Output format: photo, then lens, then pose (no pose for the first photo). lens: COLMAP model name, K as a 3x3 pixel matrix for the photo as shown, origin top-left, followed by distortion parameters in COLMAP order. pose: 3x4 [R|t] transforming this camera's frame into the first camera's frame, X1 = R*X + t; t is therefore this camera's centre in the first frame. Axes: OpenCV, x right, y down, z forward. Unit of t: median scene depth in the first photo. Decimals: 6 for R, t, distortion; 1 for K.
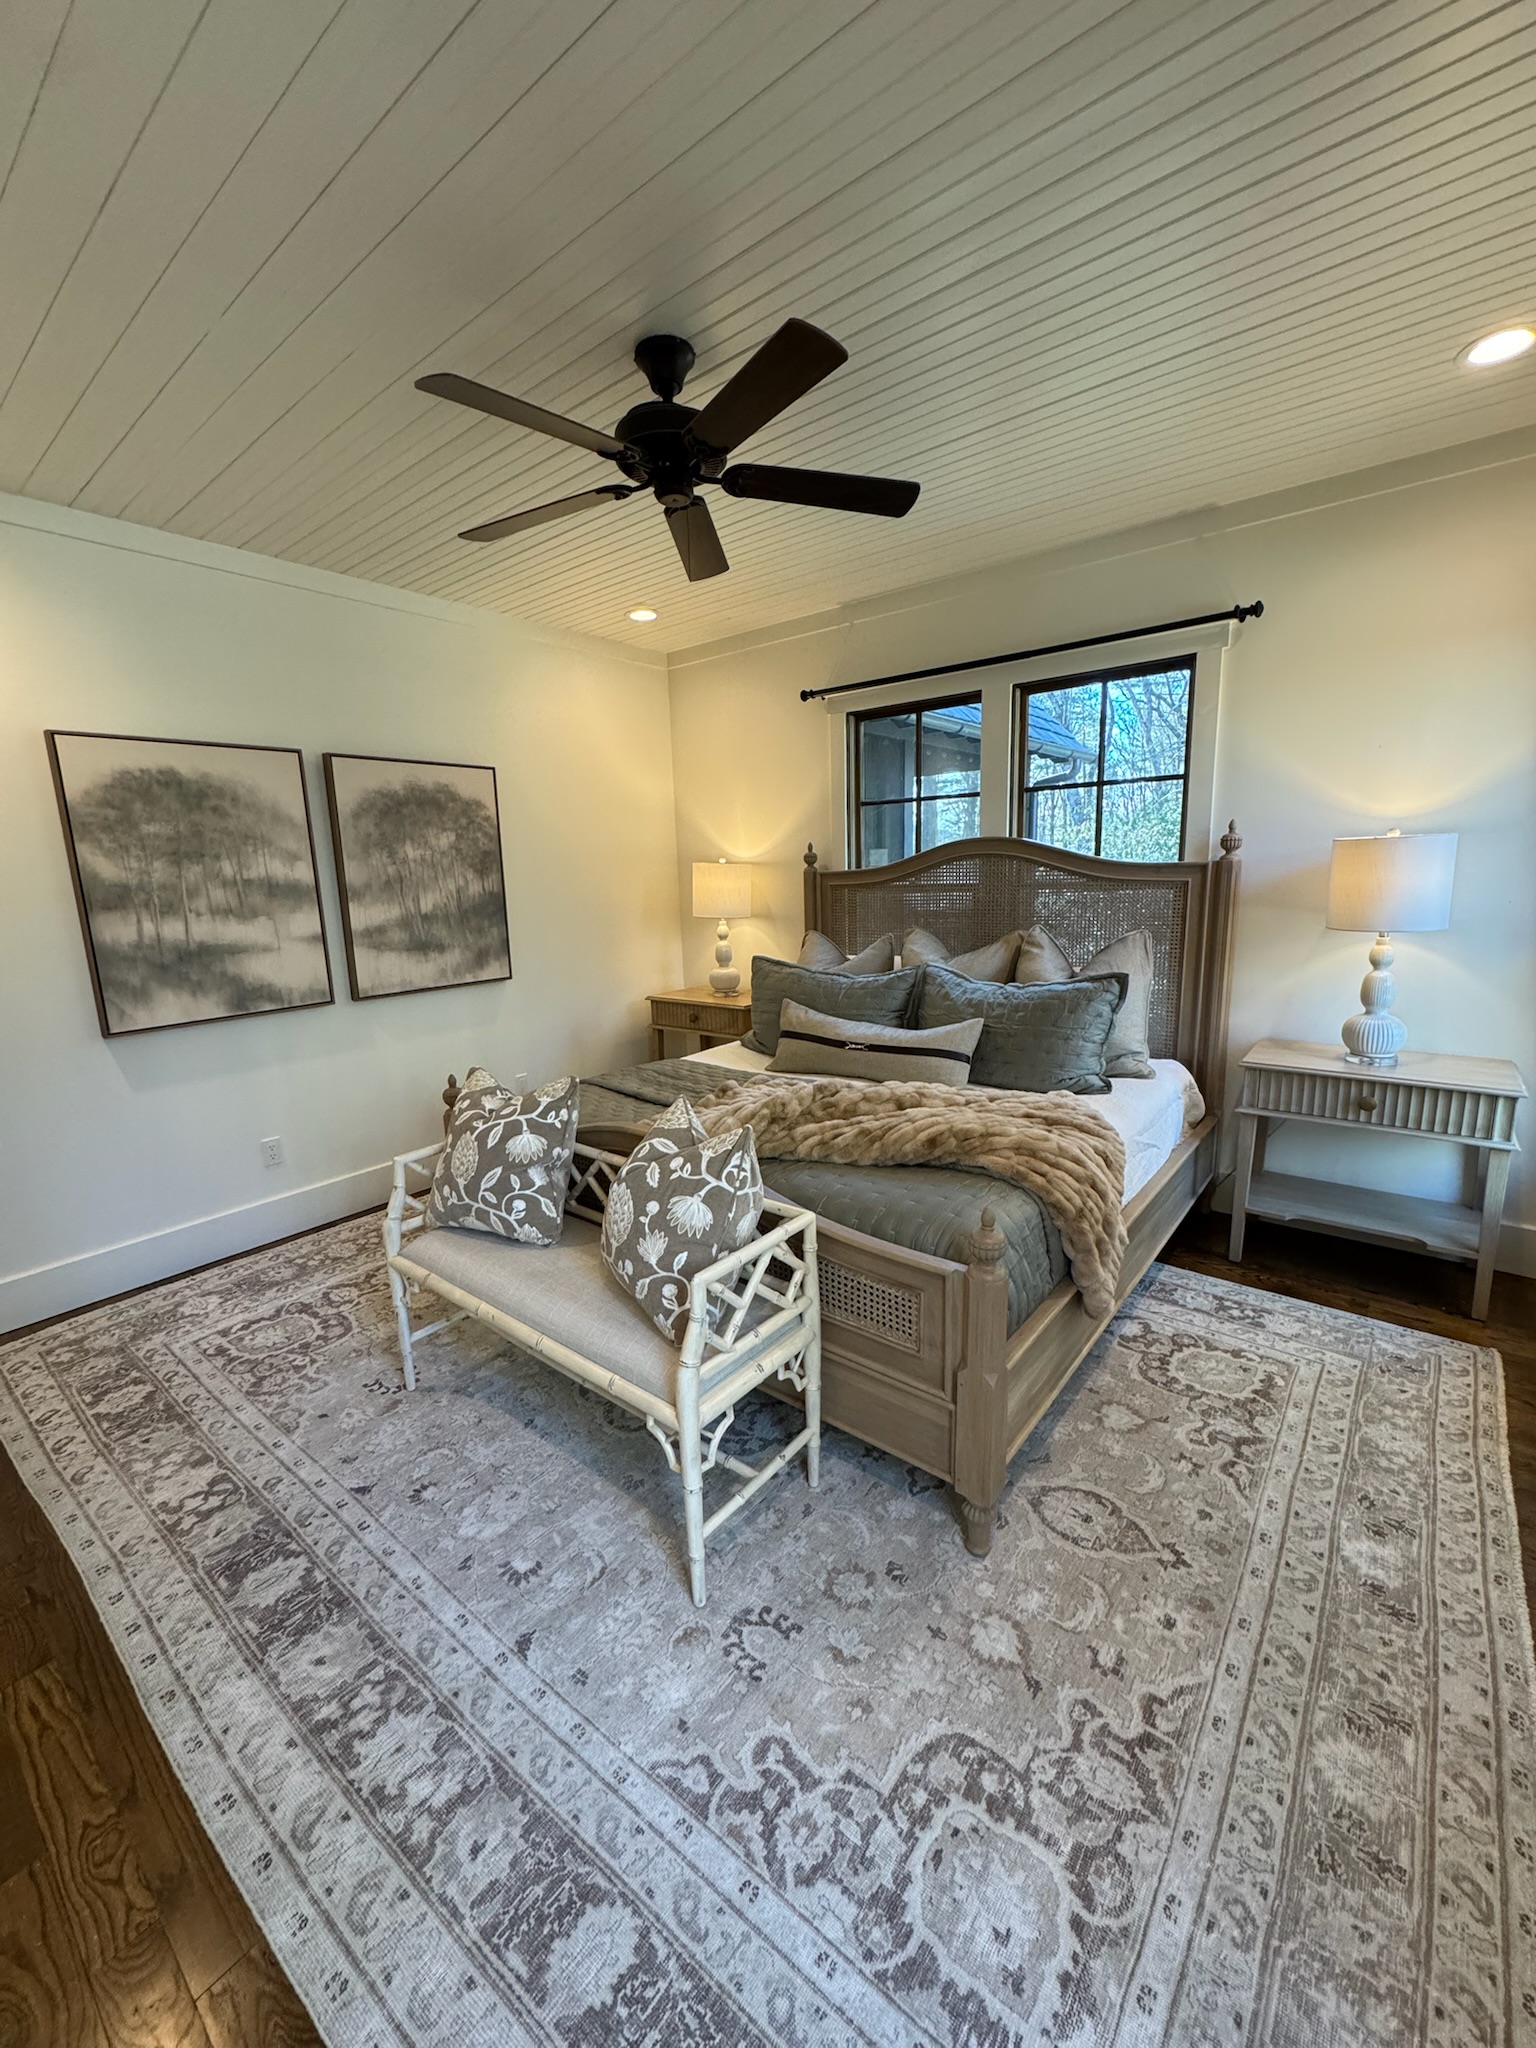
lens RADIAL K [[817.5, 0, 767.7], [0, 817.5, 1021.1], [0, 0, 1]] dist [-0.001437, 0.000149]
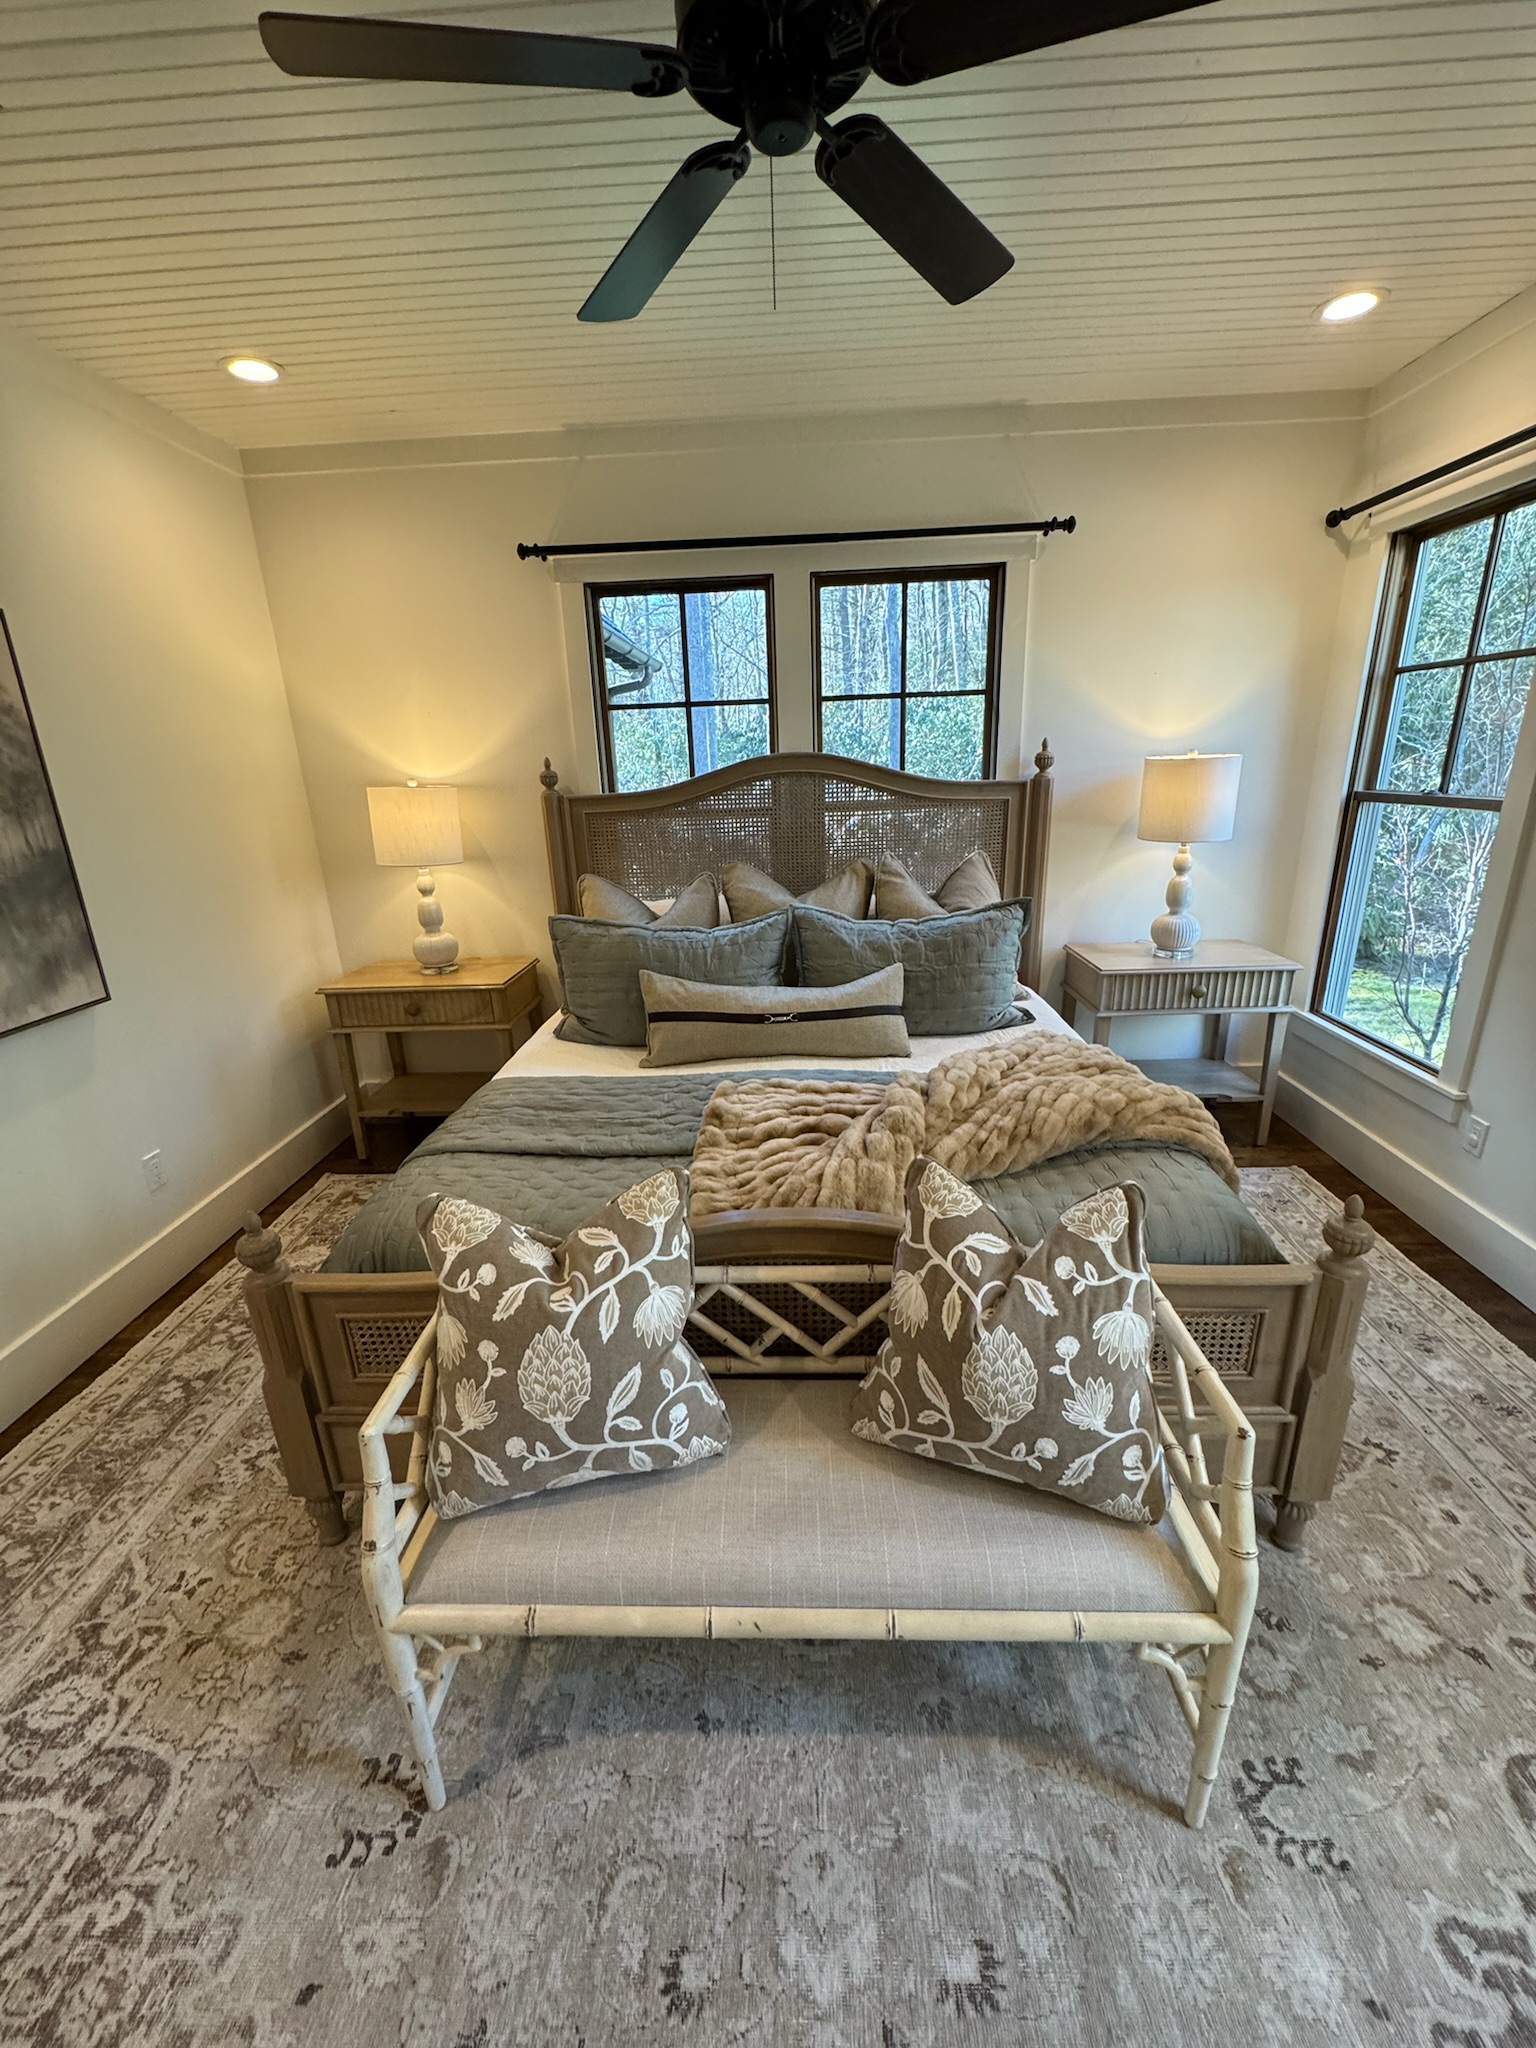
lens RADIAL K [[817.5, 0, 767.7], [0, 817.5, 1021.1], [0, 0, 1]] dist [-0.001437, 0.000149]
pose [[0.799568, -0.180379, 0.572848, -0.386148], [0.121811, 0.982713, 0.139417, -0.085168], [-0.588093, -0.041694, 0.807718, 0.370716]]
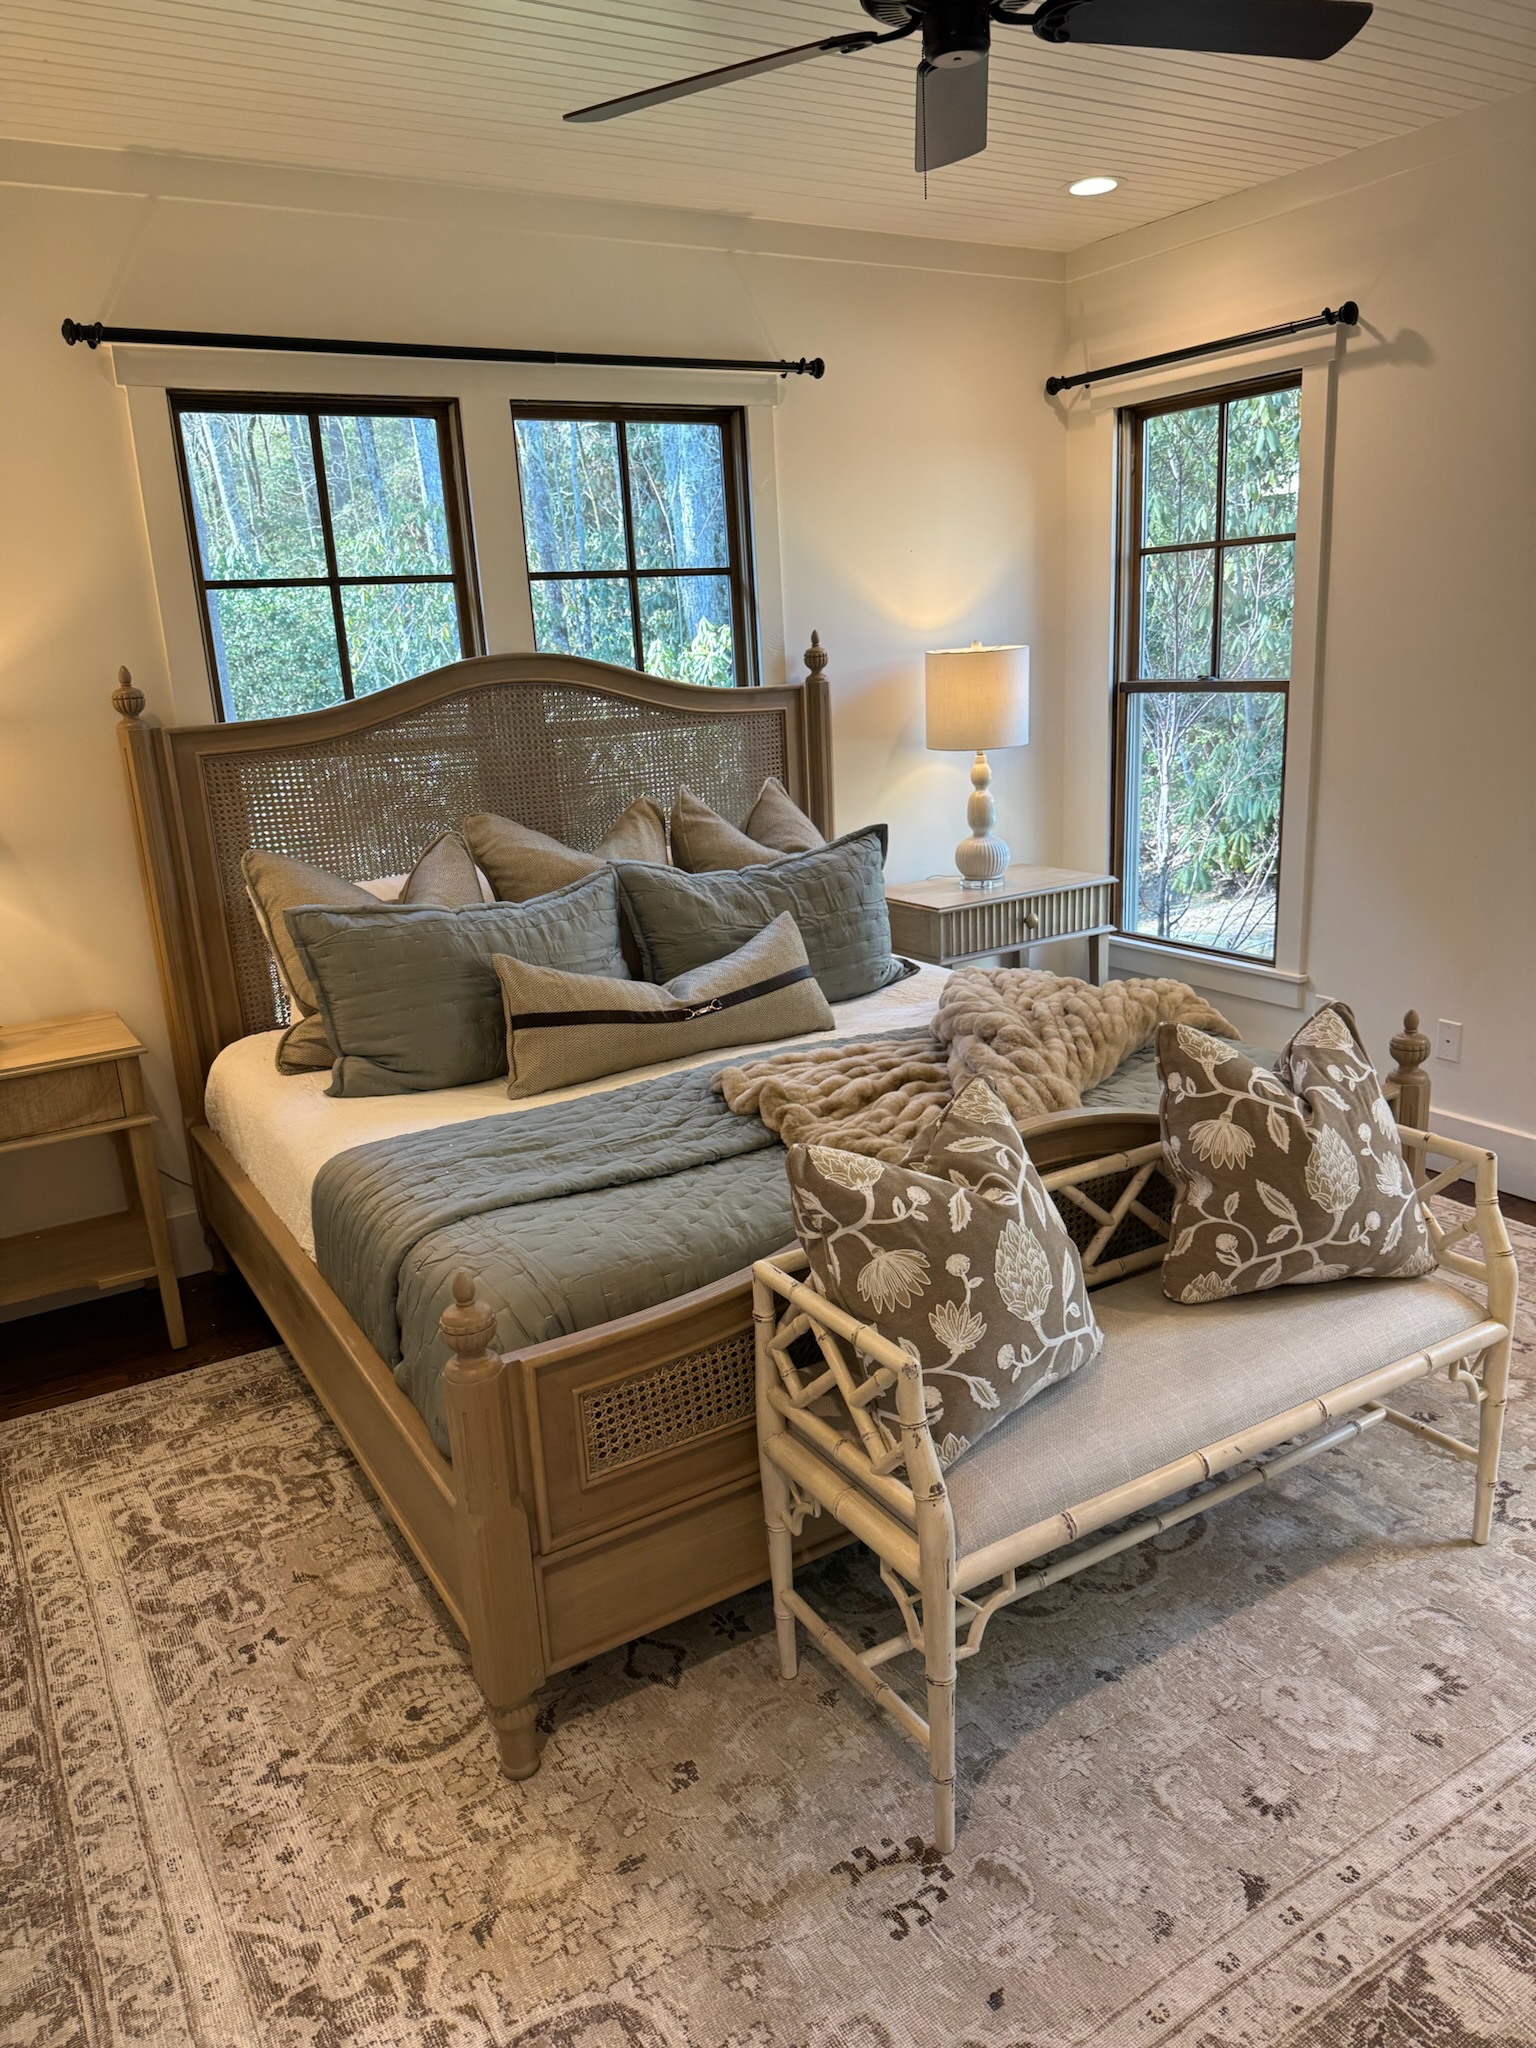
lens RADIAL K [[1425.5, 0, 756.6], [0, 1425.5, 1044.0], [0, 0, 1]] dist [0.103267, -0.161627]
pose [[0.342967, -0.242993, 0.907374, -0.889483], [0.218372, 0.960123, 0.174580, -0.118237], [-0.913612, 0.138270, 0.382353, 0.585378]]
